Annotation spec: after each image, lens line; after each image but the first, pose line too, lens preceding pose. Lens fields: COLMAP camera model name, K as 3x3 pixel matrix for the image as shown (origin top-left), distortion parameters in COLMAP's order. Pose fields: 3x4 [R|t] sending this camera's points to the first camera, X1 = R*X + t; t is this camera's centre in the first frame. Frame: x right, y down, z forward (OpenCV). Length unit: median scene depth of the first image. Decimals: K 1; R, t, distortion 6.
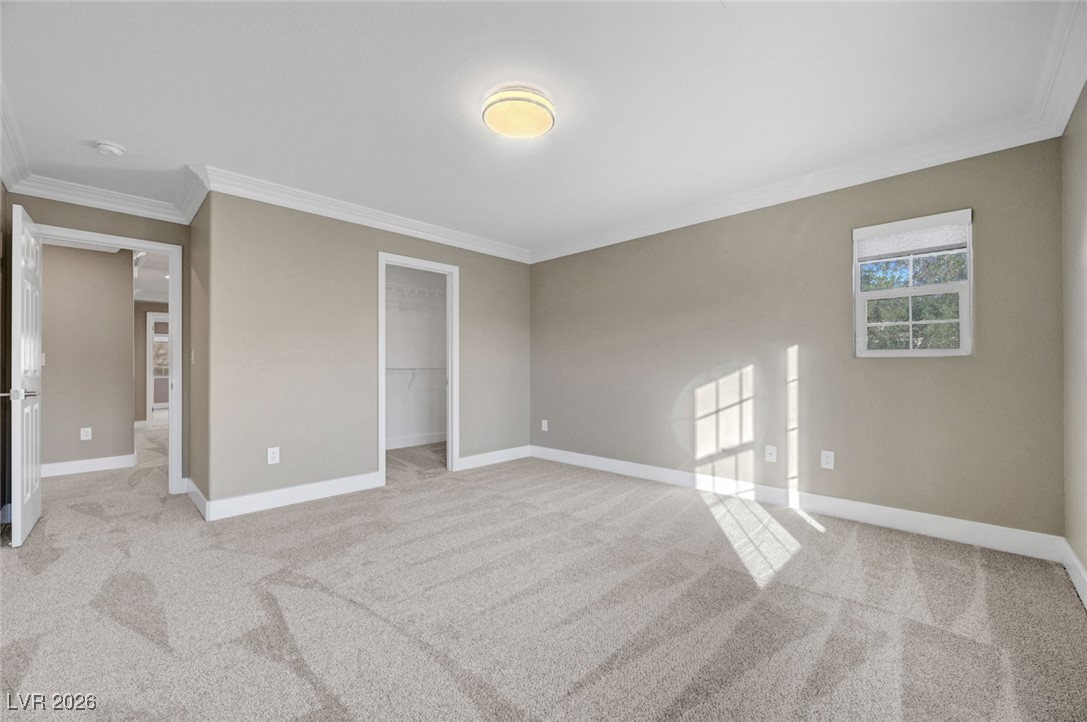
lens RADIAL K [[439.7, 0, 542.7], [0, 439.7, 352.7], [0, 0, 1]] dist [-0.001743, 0.000244]
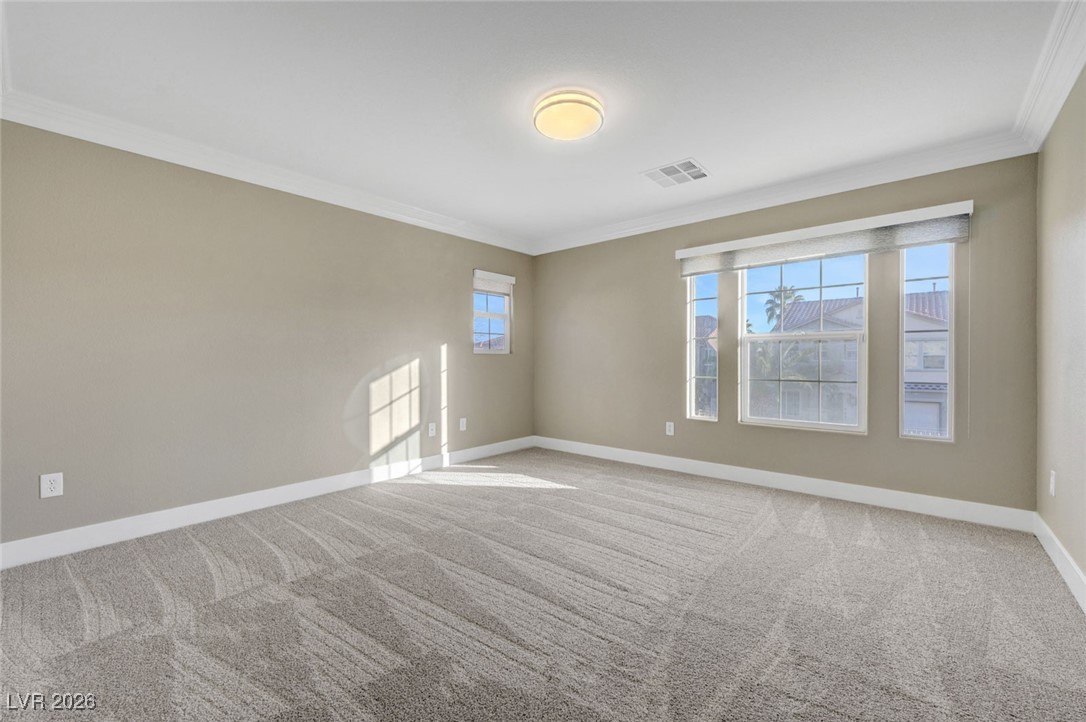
lens RADIAL K [[439.3, 0, 541.1], [0, 439.3, 367.6], [0, 0, 1]] dist [-0.001743, 0.000244]
pose [[-0.038320, -0.020030, 0.999065, -0.692112], [-0.022030, 0.999573, 0.019196, 0.021143], [-0.999023, -0.021274, -0.038745, 0.704593]]
